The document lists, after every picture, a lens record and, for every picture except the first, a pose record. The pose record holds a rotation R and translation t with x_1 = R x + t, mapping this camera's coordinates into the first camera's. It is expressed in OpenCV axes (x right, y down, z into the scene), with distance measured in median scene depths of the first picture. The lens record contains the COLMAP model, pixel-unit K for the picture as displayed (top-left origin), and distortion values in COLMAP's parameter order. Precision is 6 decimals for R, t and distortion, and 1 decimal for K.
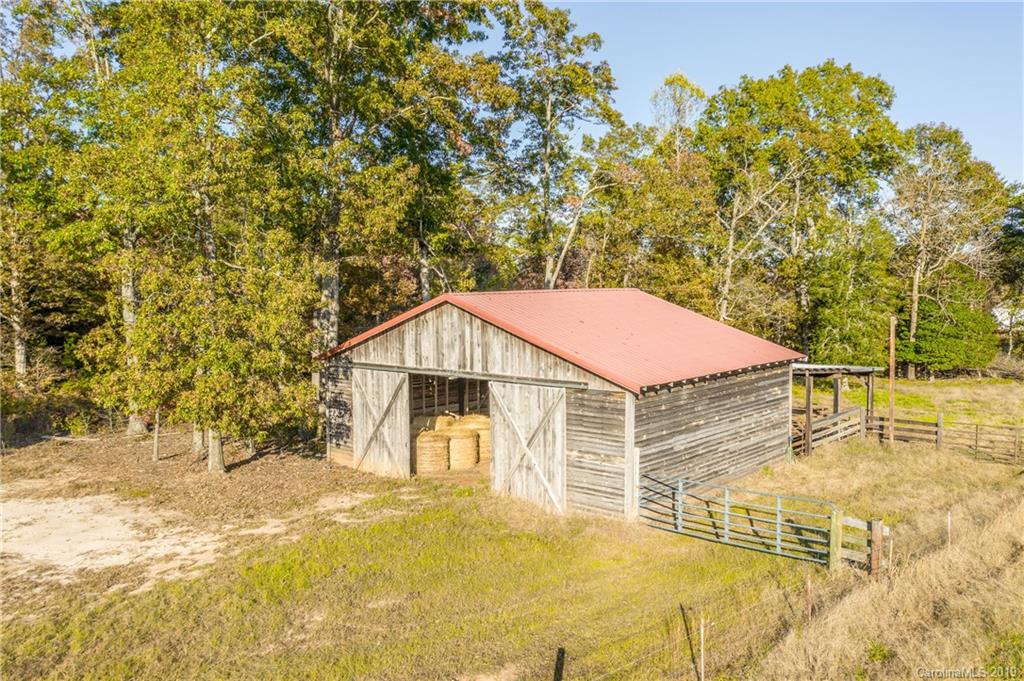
lens RADIAL K [[807.6, 0, 512.4], [0, 807.6, 339.5], [0, 0, 1]] dist [-0.012569, 0.005291]
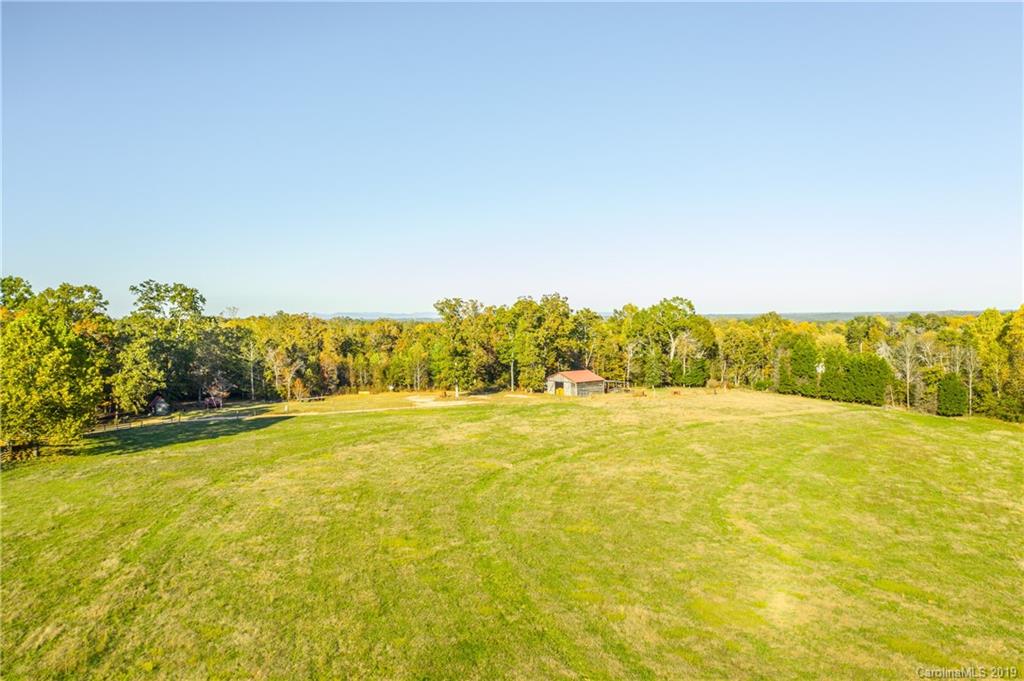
lens RADIAL K [[807.6, 0, 508.6], [0, 807.6, 346.9], [0, 0, 1]] dist [-0.012569, 0.005291]
pose [[0.970093, 0.001533, -0.242727, 1.307462], [-0.015230, 0.998394, -0.054562, 0.136522], [0.242254, 0.056627, 0.968559, -6.556223]]
